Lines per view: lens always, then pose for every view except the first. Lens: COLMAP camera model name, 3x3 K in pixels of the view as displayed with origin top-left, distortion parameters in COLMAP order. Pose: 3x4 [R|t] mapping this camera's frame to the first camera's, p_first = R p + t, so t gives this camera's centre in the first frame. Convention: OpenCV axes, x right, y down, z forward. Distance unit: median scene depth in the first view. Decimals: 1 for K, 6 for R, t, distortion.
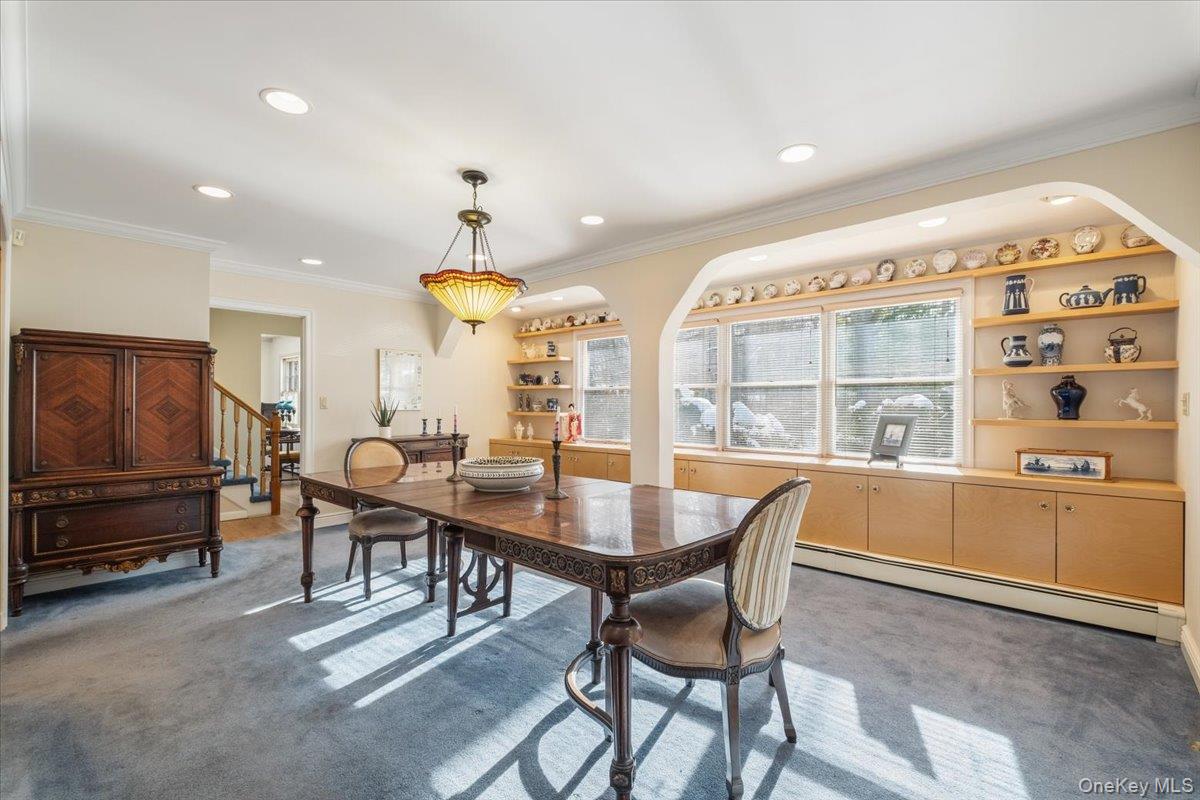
lens RADIAL K [[536.5, 0, 581.8], [0, 536.5, 402.6], [0, 0, 1]] dist [-0.000730, -0.000203]
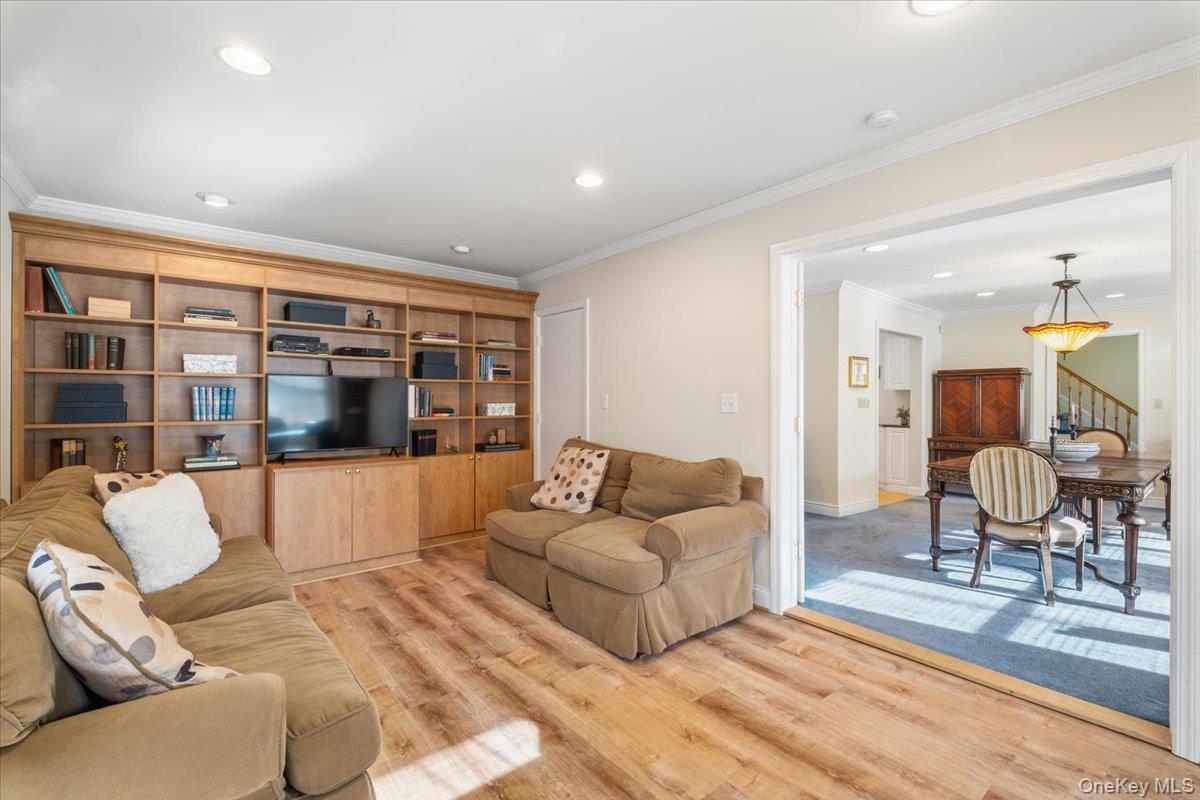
lens RADIAL K [[536.5, 0, 581.8], [0, 536.5, 402.6], [0, 0, 1]] dist [-0.000730, -0.000203]
pose [[-0.176914, 0.003350, -0.984221, 1.334442], [0.004233, 0.999988, 0.002643, -0.013841], [0.984217, -0.003699, -0.176926, -0.080297]]
